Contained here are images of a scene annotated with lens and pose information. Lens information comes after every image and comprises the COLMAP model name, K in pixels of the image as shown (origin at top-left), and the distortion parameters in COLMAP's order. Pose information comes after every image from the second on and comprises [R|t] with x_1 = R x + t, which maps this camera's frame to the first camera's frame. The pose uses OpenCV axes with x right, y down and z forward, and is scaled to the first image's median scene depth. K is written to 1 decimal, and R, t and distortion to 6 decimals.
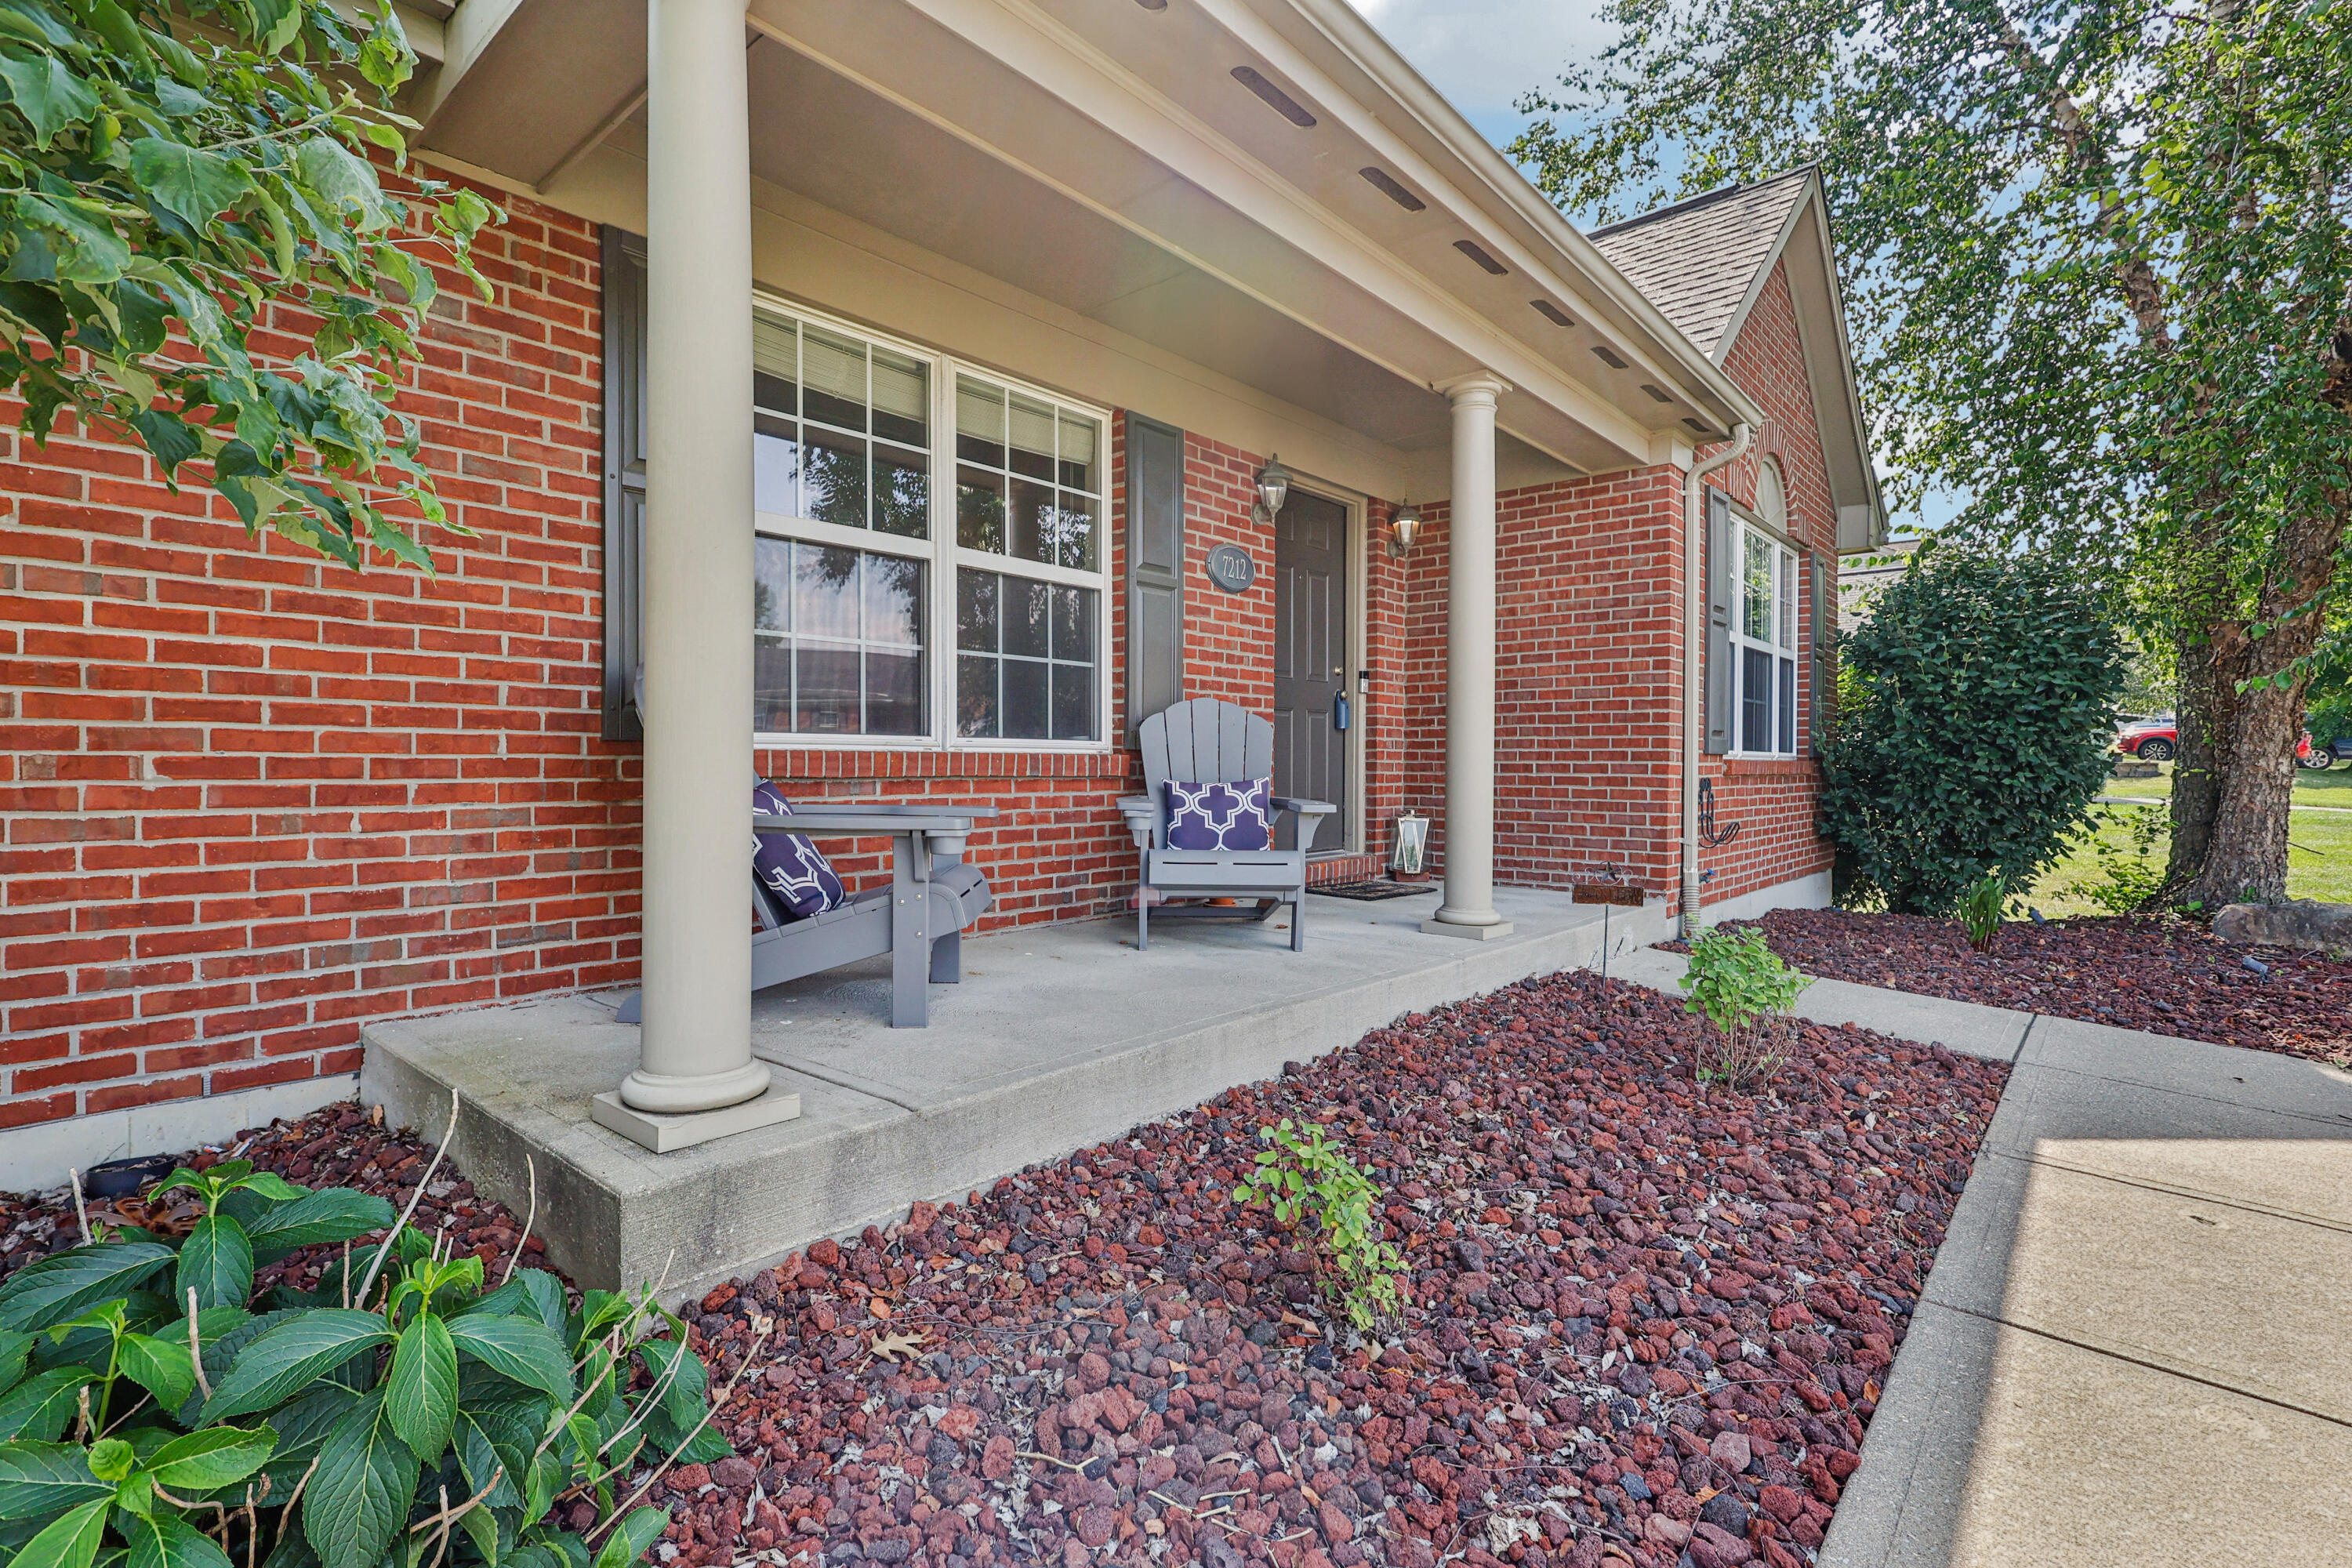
lens RADIAL K [[1122.4, 0, 1174.2], [0, 1122.4, 779.5], [0, 0, 1]] dist [-0.001700, 0.002500]
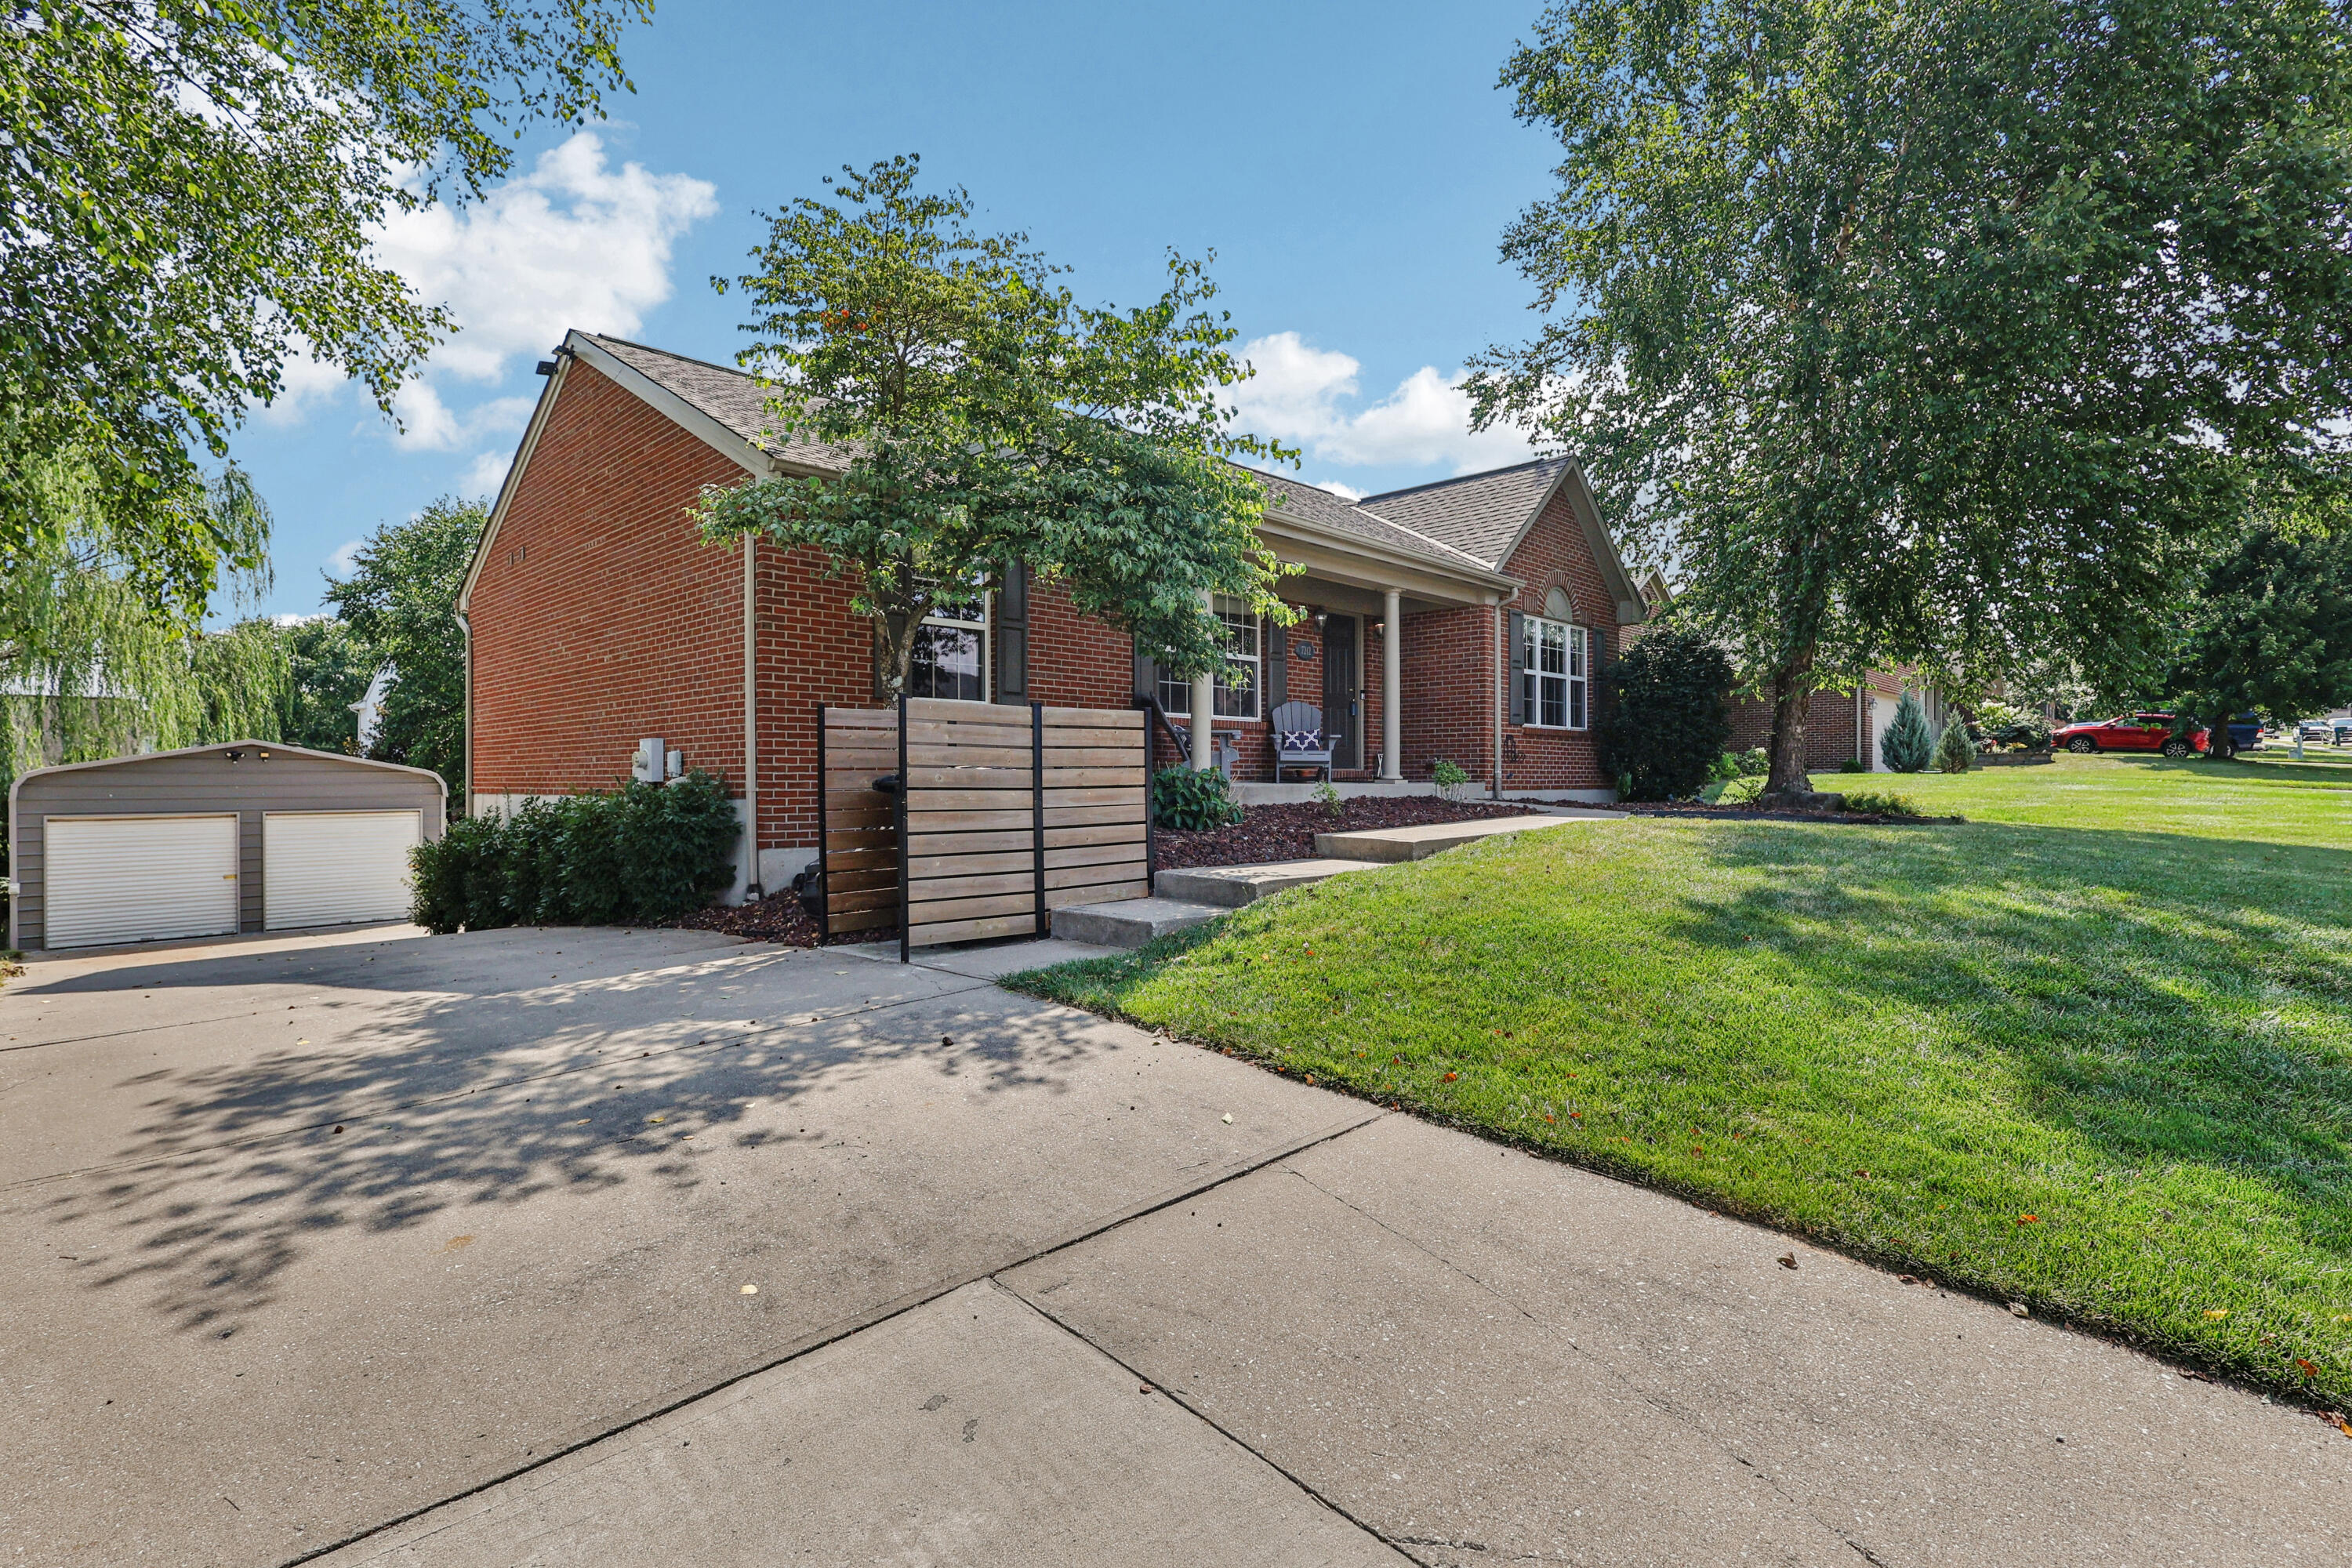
lens RADIAL K [[1122.4, 0, 1174.6], [0, 1122.4, 788.3], [0, 0, 1]] dist [-0.001700, 0.002500]
pose [[0.998394, -0.005211, -0.056413, -0.103424], [0.004962, 0.999977, -0.004553, 0.135978], [0.056436, 0.004266, 0.998397, -1.577371]]
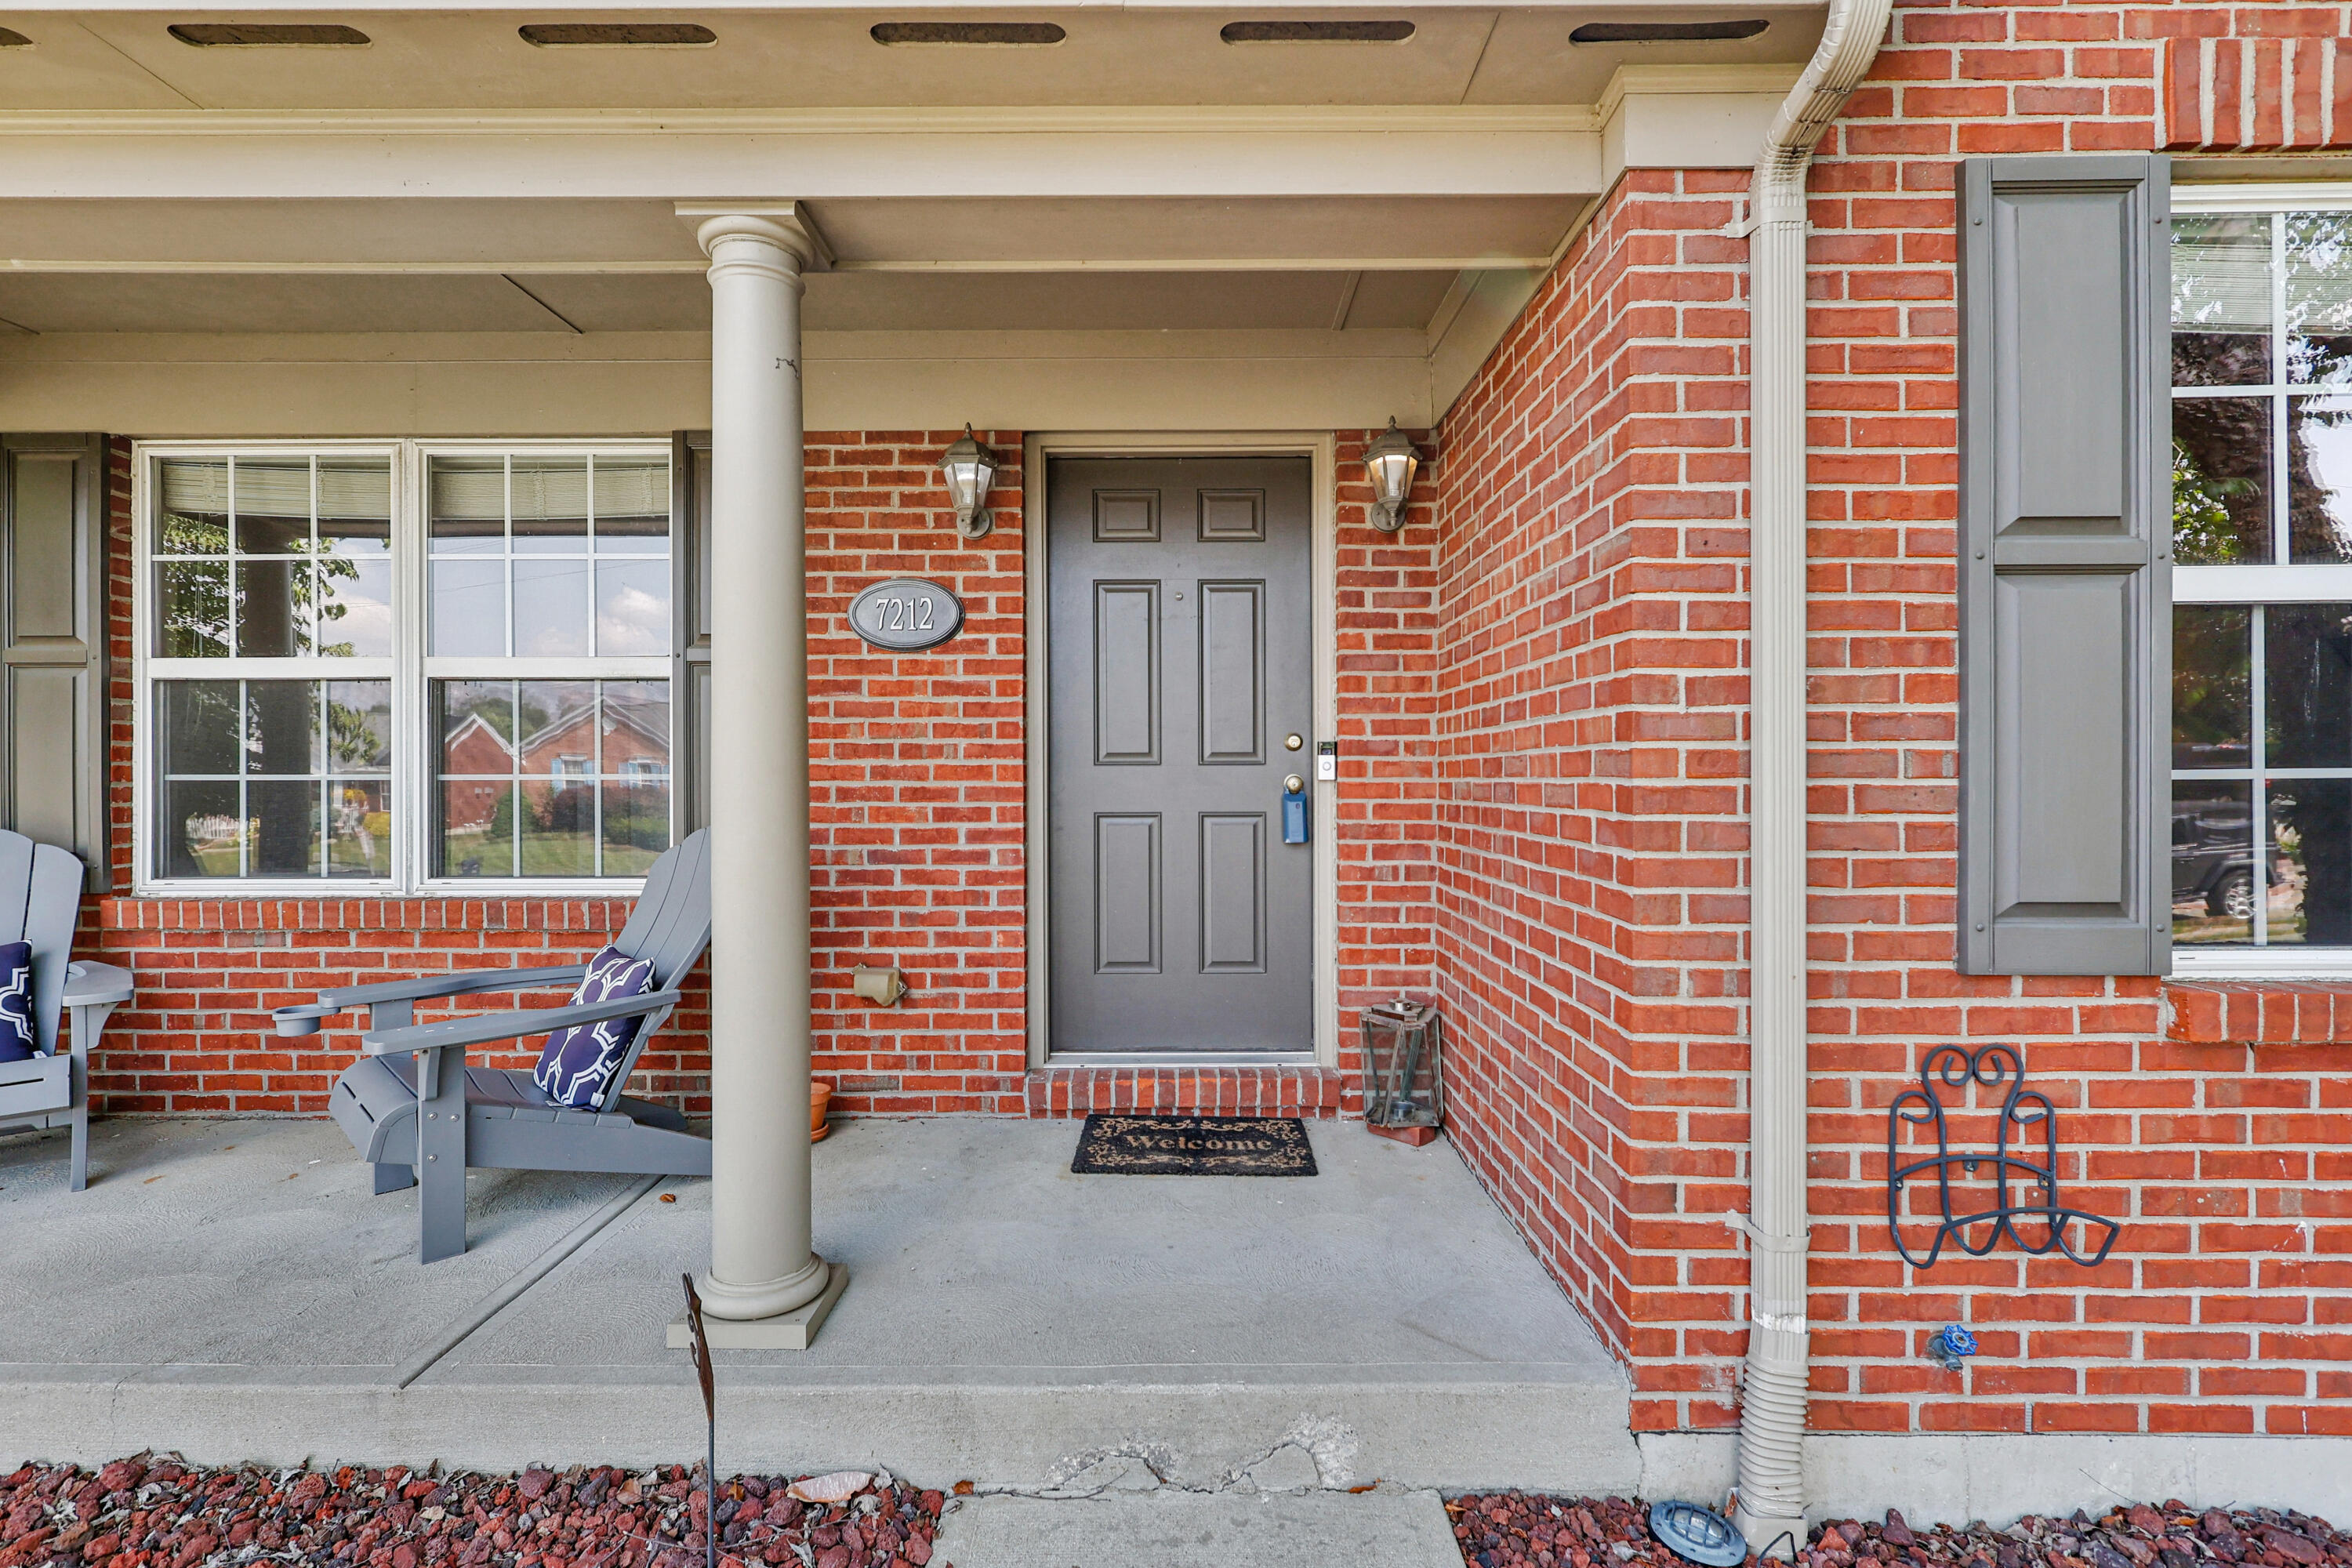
lens RADIAL K [[1122.4, 0, 1173.2], [0, 1122.4, 781.5], [0, 0, 1]] dist [-0.001700, 0.002500]
pose [[0.658959, 0.003784, -0.752170, 0.650571], [-0.006049, 0.999982, -0.000268, -0.091130], [0.752155, 0.004726, 0.658970, 0.687101]]
